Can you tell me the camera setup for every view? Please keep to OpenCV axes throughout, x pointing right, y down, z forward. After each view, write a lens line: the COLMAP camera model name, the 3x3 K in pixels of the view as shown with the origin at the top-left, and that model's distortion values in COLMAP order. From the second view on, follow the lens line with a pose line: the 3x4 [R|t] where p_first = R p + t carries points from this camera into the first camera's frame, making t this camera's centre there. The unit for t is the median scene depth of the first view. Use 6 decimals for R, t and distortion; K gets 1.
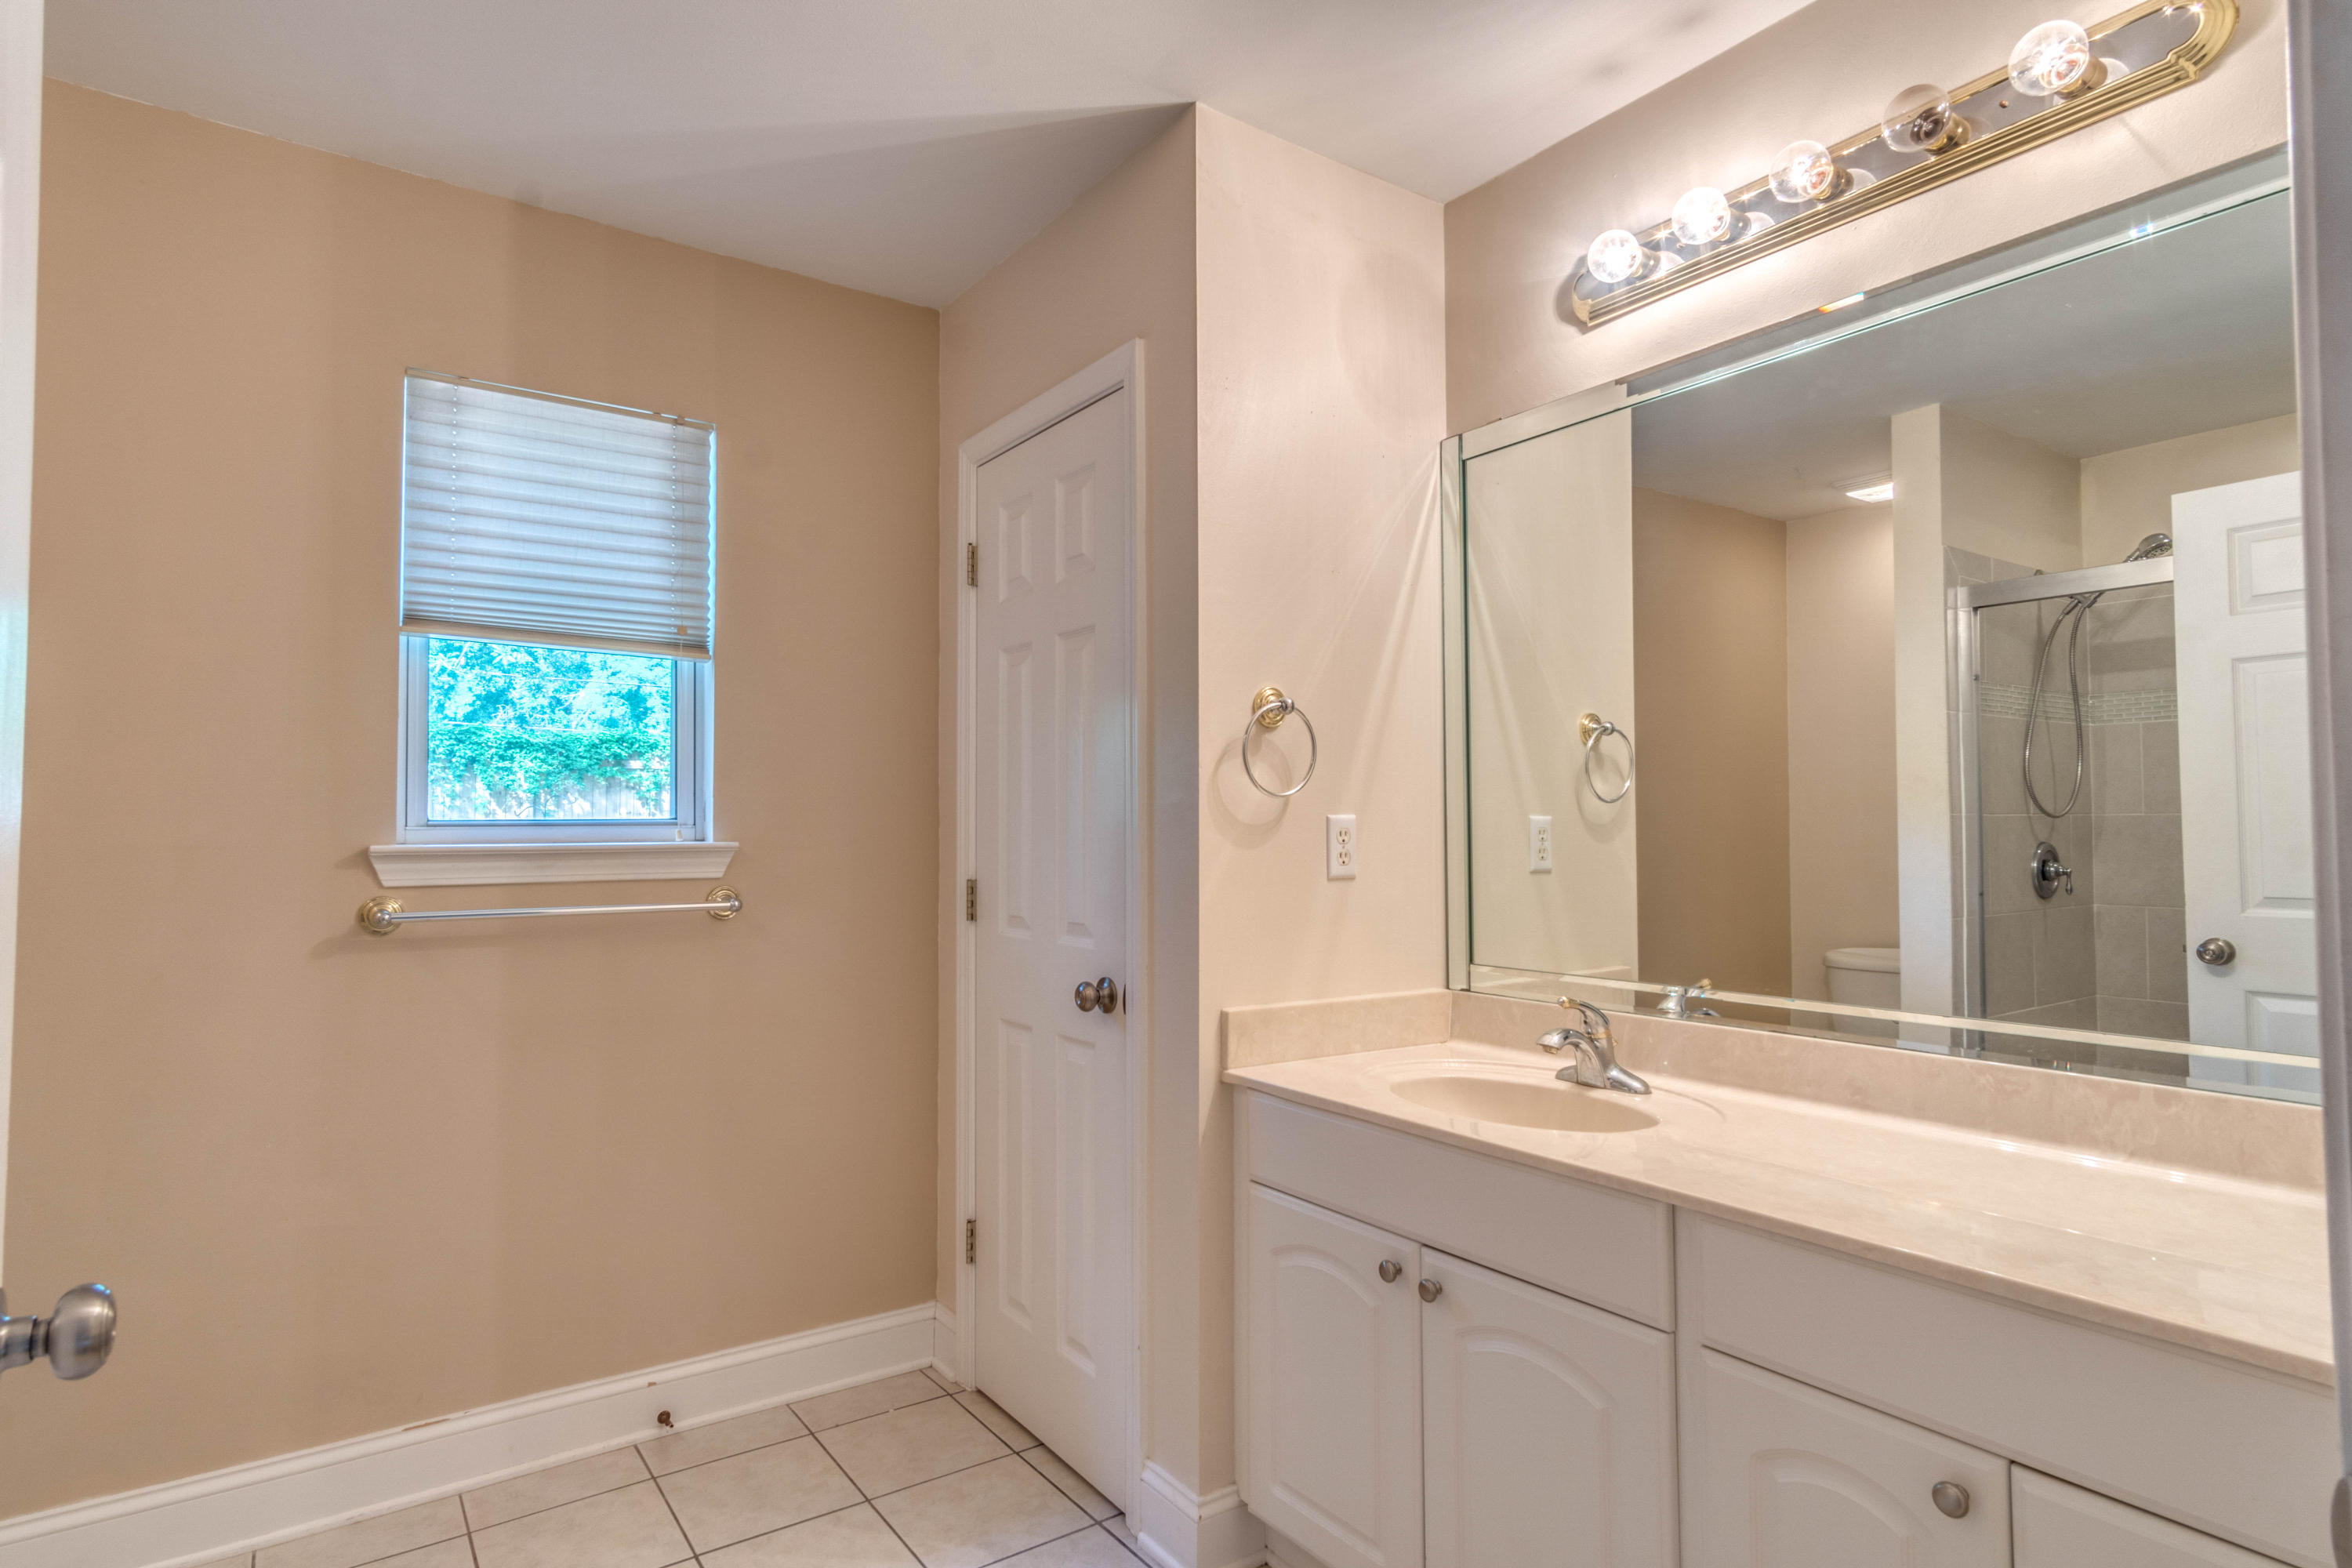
lens RADIAL K [[1242.6, 0, 1166.3], [0, 1242.6, 793.3], [0, 0, 1]] dist [0.007883, 0.001146]
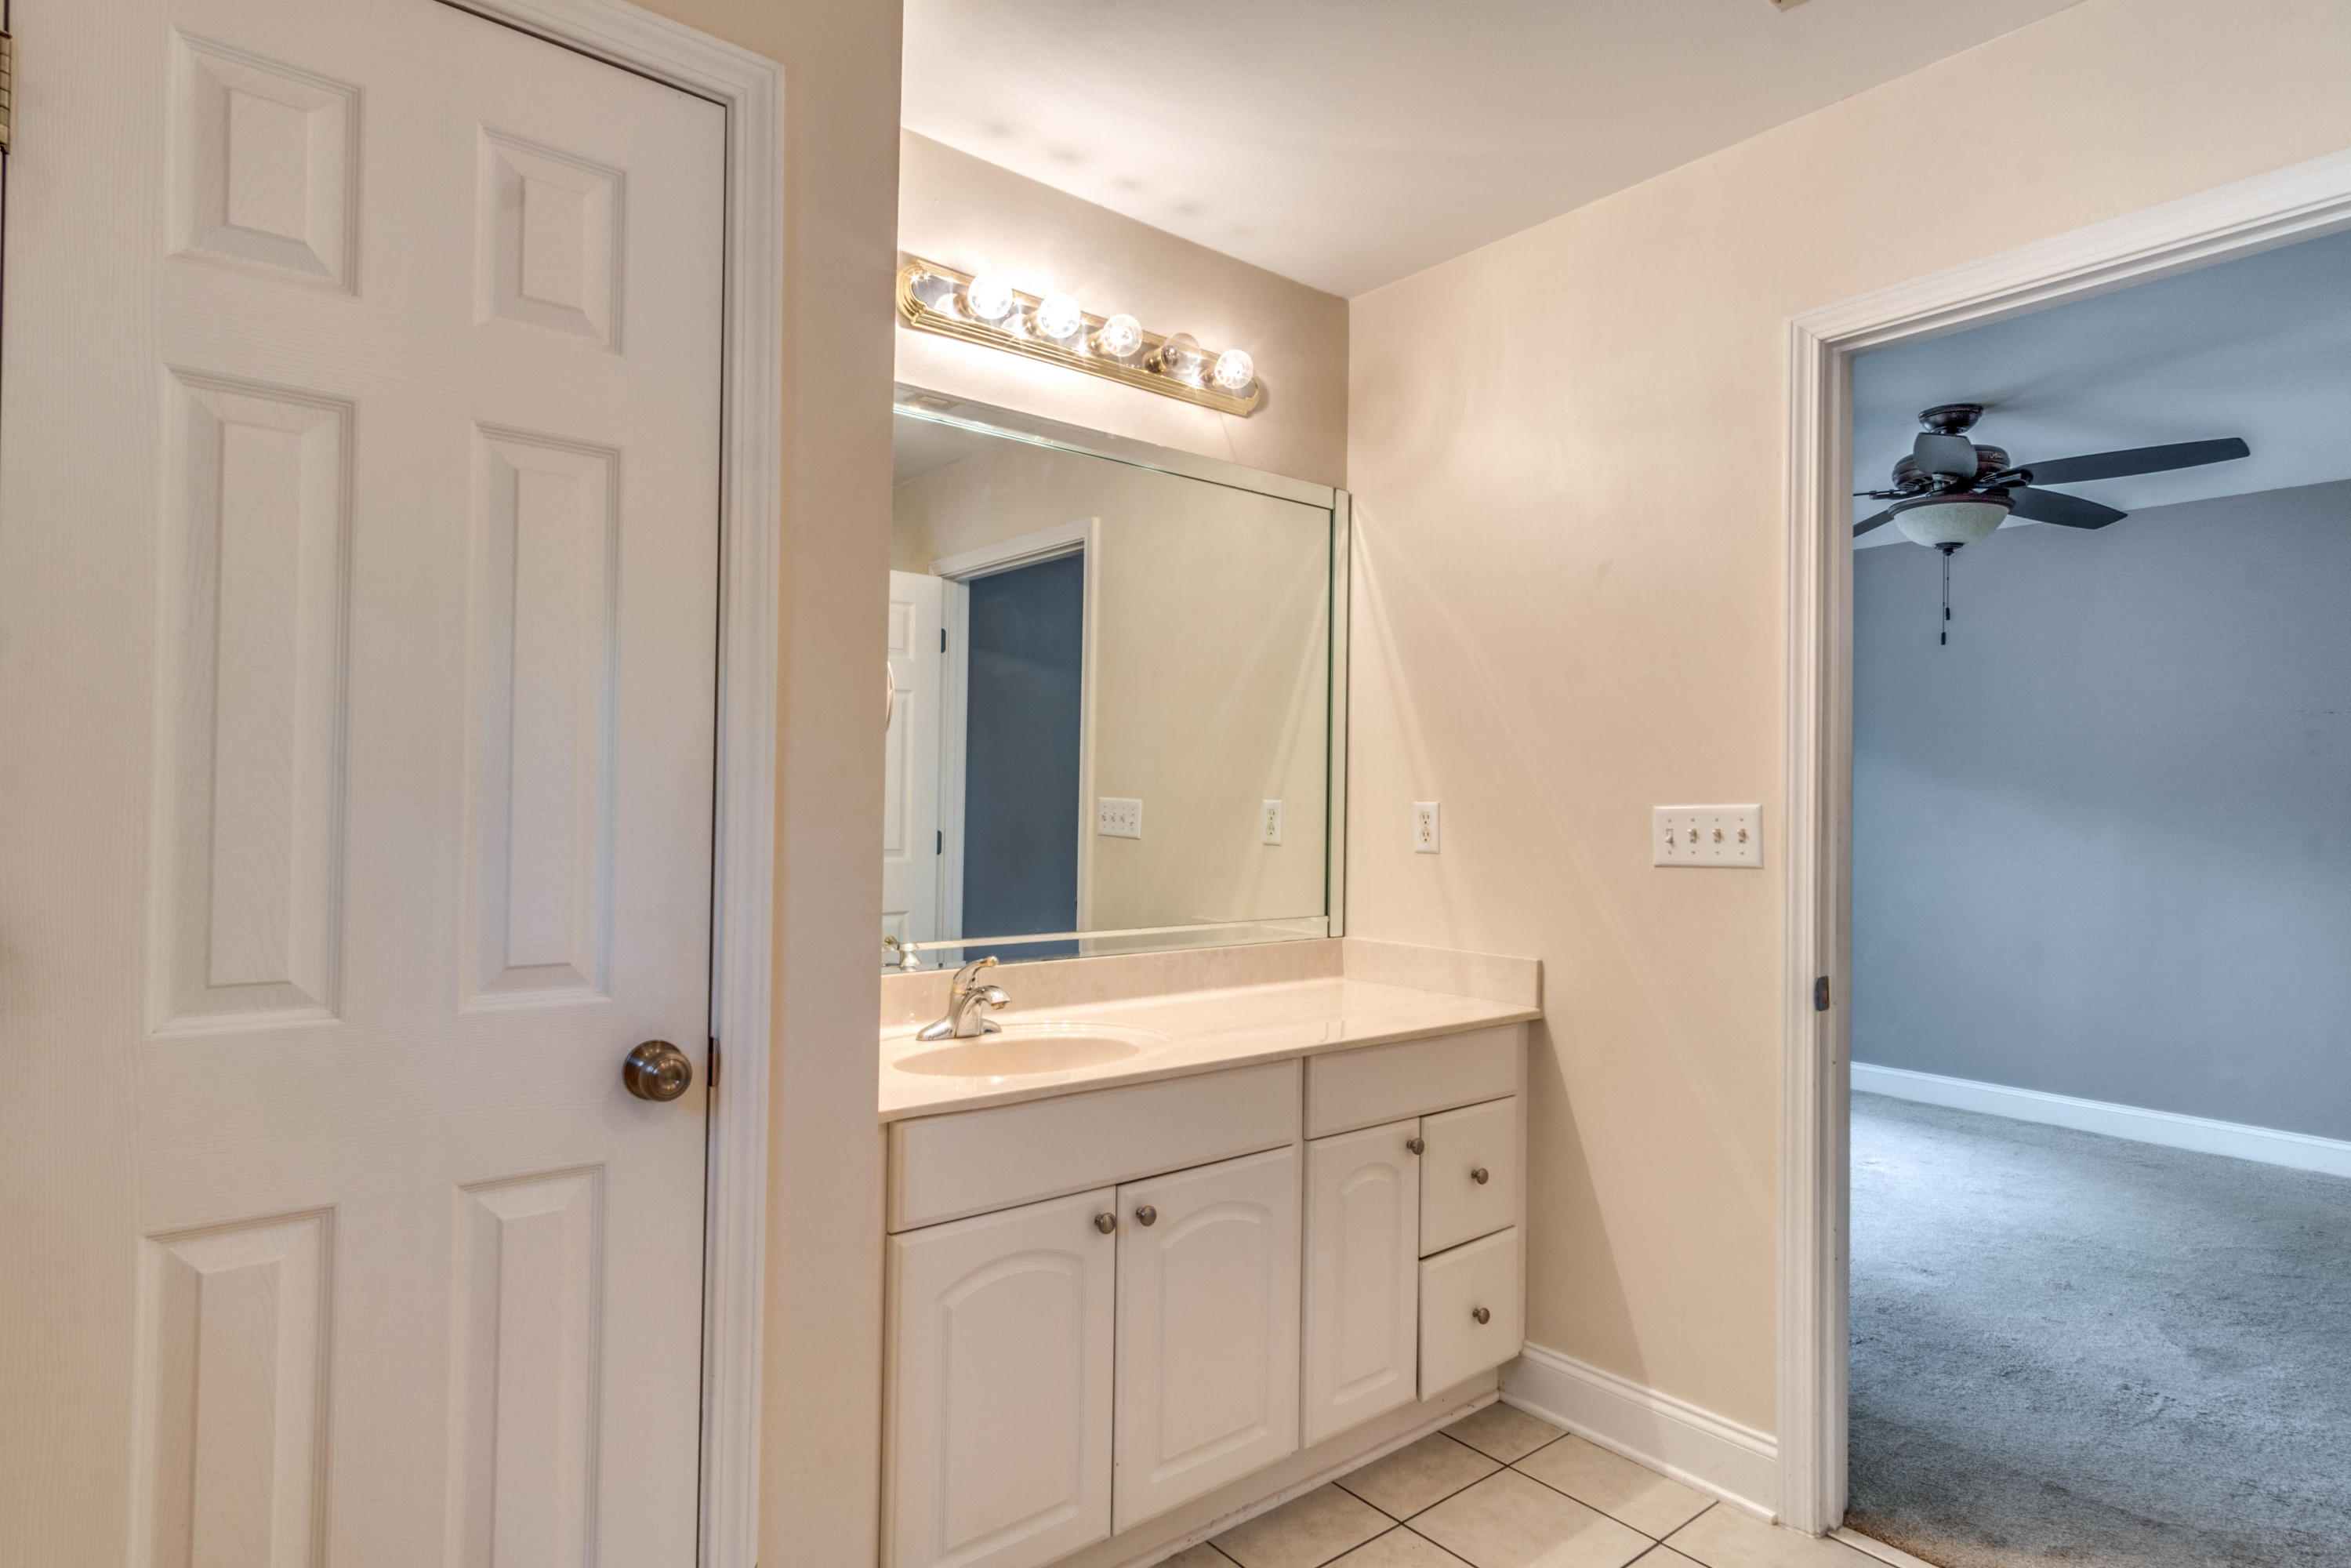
lens RADIAL K [[1200.0, 0, 1175.5], [0, 1200.0, 784.0], [0, 0, 1]] dist [0.001437, 0.000094]
pose [[-0.076433, 0.016666, 0.996935, -0.853334], [-0.053825, 0.998333, -0.020816, 0.024992], [-0.995621, -0.055251, -0.075409, 1.030502]]
